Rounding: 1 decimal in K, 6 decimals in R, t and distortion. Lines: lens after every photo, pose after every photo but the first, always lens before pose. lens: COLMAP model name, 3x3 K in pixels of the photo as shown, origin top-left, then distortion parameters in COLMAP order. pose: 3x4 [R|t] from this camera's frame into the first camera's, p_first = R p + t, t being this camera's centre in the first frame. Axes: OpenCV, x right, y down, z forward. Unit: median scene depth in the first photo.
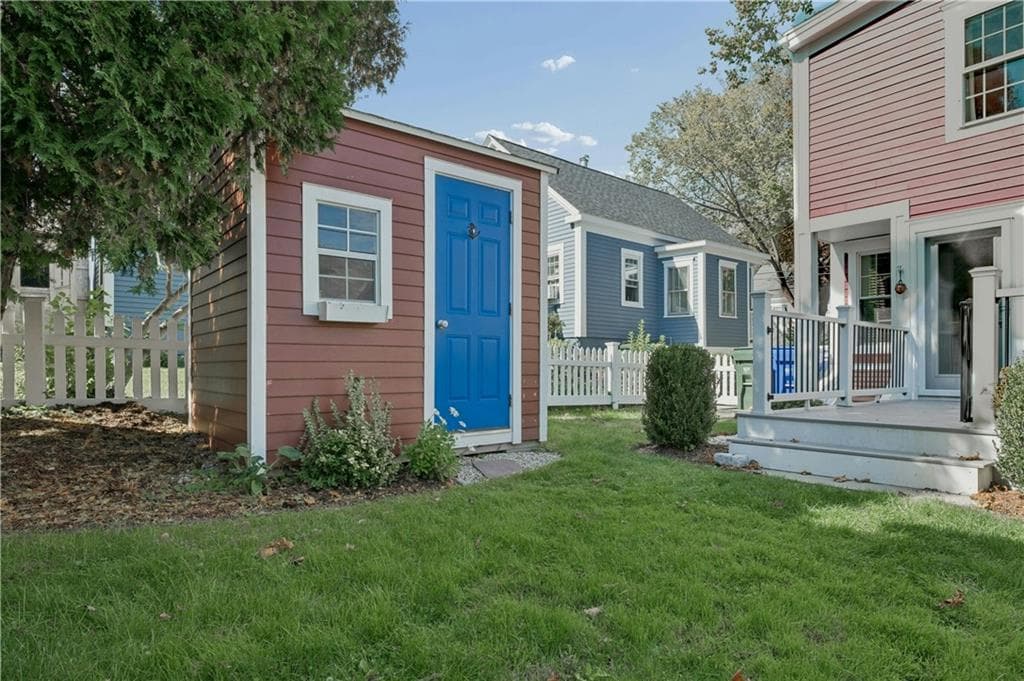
lens RADIAL K [[576.2, 0, 523.7], [0, 576.2, 366.3], [0, 0, 1]] dist [0.001163, 0.003372]
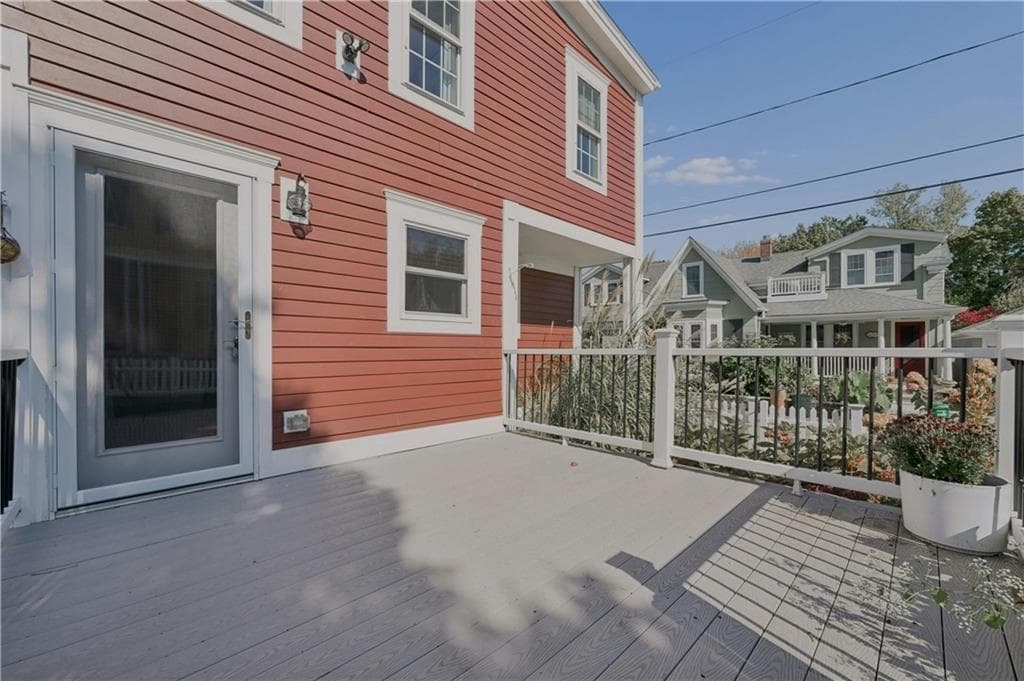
lens RADIAL K [[404.2, 0, 512.2], [0, 404.2, 348.7], [0, 0, 1]] dist [0.002784, -0.000421]
pose [[-0.083706, 0.002309, 0.996488, 0.494543], [-0.000712, 0.999997, -0.002377, -0.094827], [-0.996490, -0.000908, -0.083704, 0.953171]]
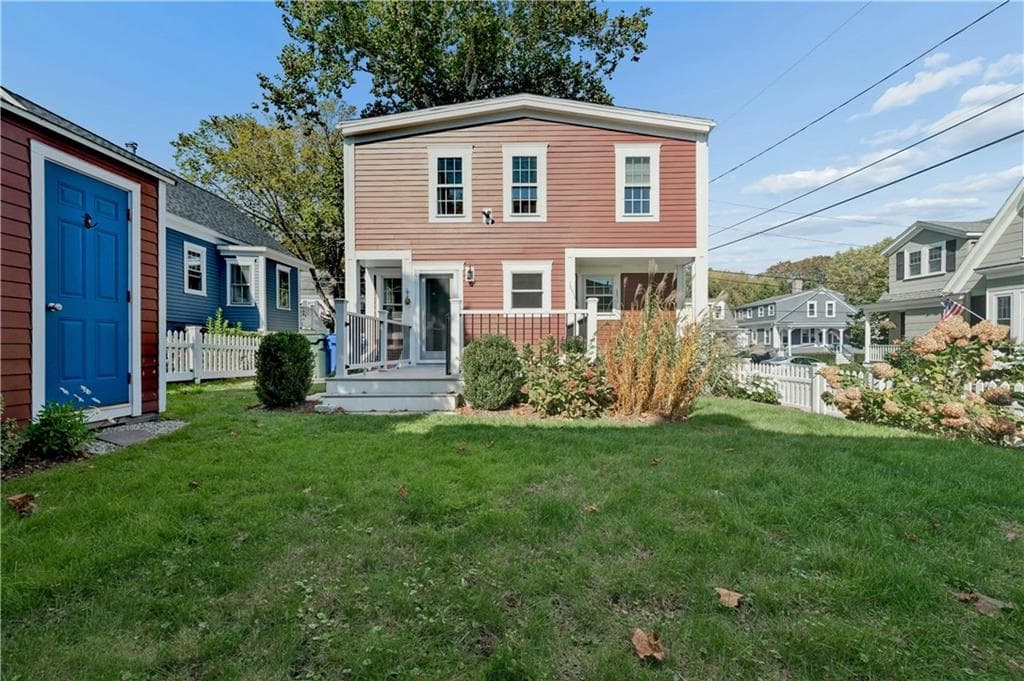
lens RADIAL K [[436.0, 0, 515.5], [0, 436.0, 349.2], [0, 0, 1]] dist [0.003691, -0.001266]
pose [[0.649645, -0.005003, 0.760221, -0.172803], [-0.000112, 0.999978, 0.006676, -0.002521], [-0.760238, -0.004422, 0.649630, -0.118469]]
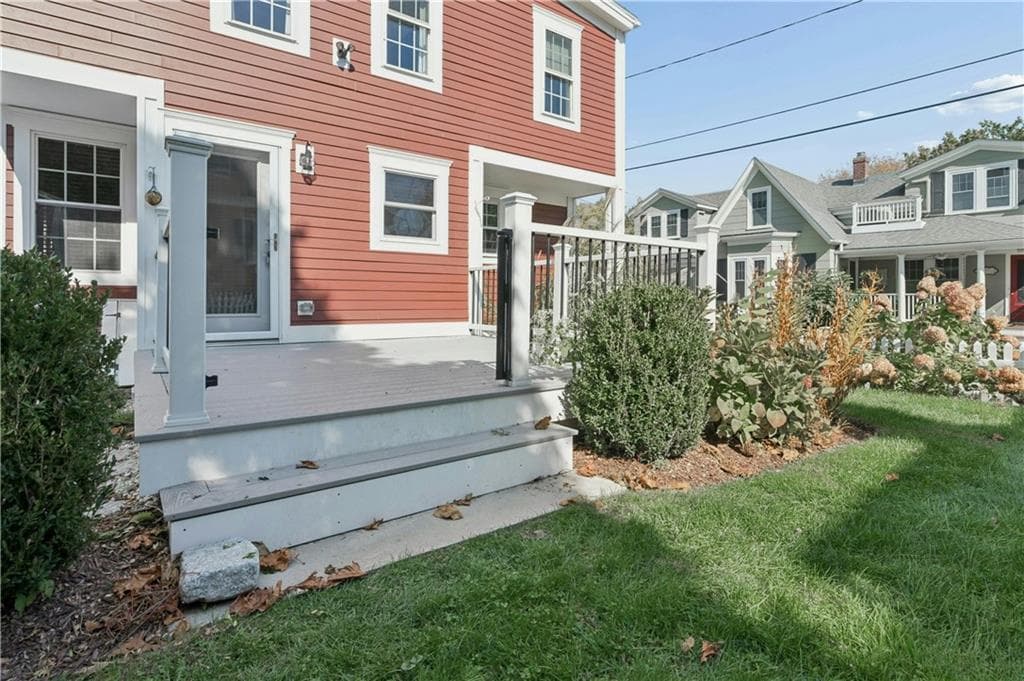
lens RADIAL K [[515.1, 0, 522.5], [0, 515.1, 303.7], [0, 0, 1]] dist [0.001223, 0.000122]
pose [[0.039055, -0.003728, 0.999230, 0.024764], [-0.004639, 0.999982, 0.003912, -0.007951], [-0.999226, -0.004788, 0.039037, 0.711307]]
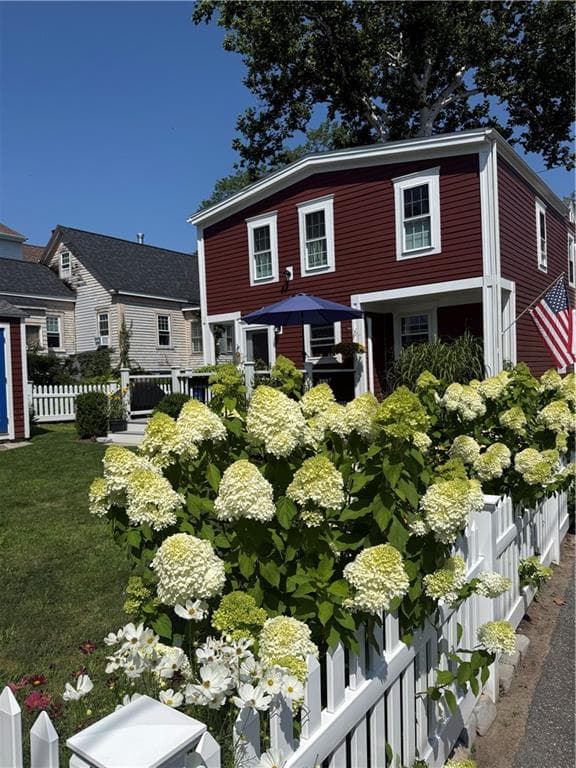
lens RADIAL K [[537.7, 0, 282.1], [0, 537.7, 381.1], [0, 0, 1]] dist [0.036919, -0.001531]
pose [[0.974334, -0.035646, 0.222268, 0.531294], [0.033910, 0.999357, 0.011622, -0.080524], [-0.222540, -0.003787, 0.974916, -1.248691]]
